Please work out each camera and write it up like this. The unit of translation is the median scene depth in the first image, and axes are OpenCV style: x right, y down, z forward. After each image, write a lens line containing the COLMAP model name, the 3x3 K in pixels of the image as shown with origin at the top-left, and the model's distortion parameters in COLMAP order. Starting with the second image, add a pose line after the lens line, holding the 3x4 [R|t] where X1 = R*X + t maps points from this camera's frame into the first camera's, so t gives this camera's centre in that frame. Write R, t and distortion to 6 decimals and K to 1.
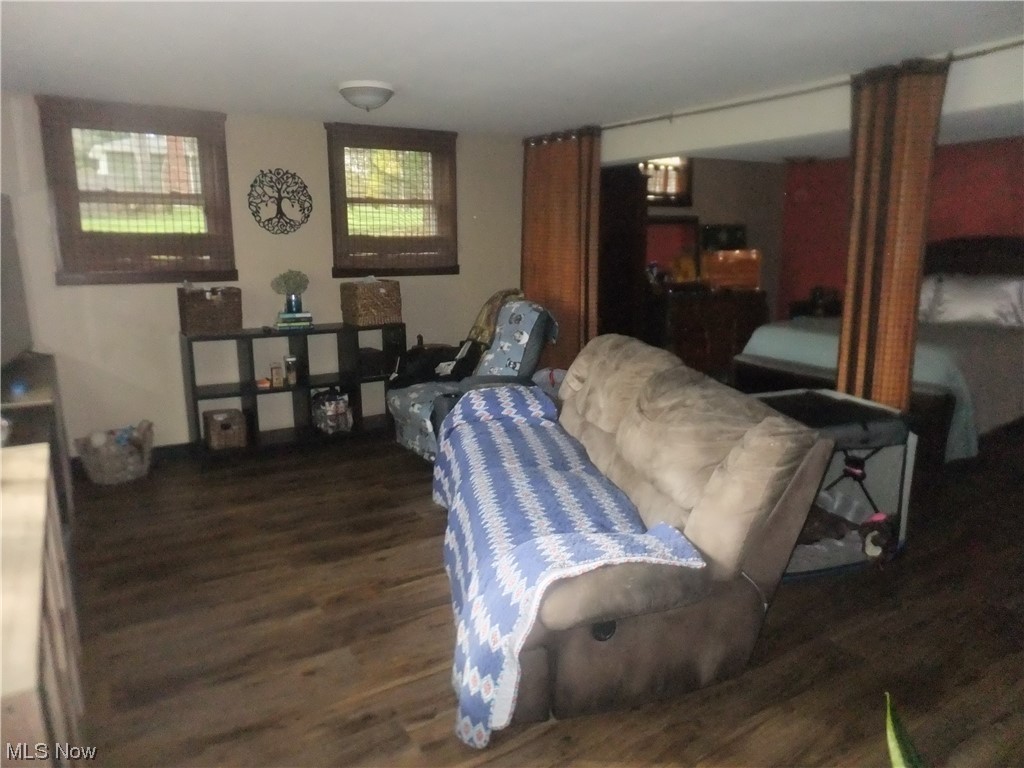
lens RADIAL K [[697.0, 0, 512.0], [0, 697.0, 384.0], [0, 0, 1]] dist [0.003233, 0.002309]
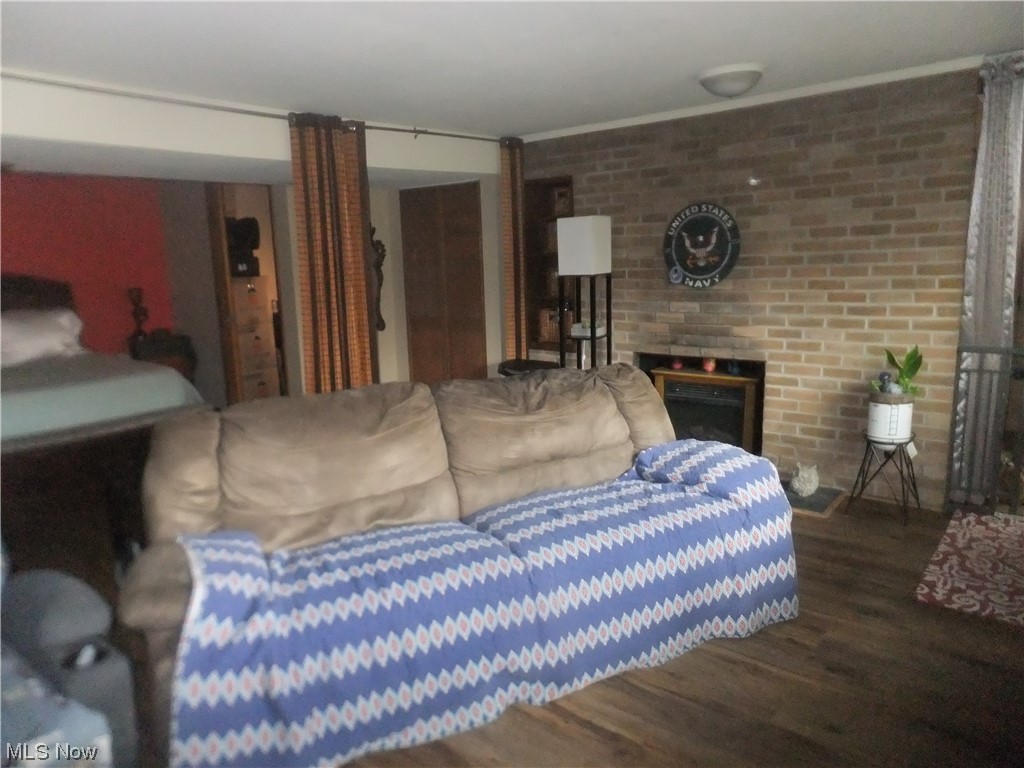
lens RADIAL K [[697.0, 0, 512.0], [0, 697.0, 384.0], [0, 0, 1]] dist [0.003233, 0.002309]
pose [[-0.332241, -0.141315, 0.932548, -0.715578], [0.215701, 0.951126, 0.220979, -0.222543], [-0.918199, 0.274570, -0.285522, 1.171766]]
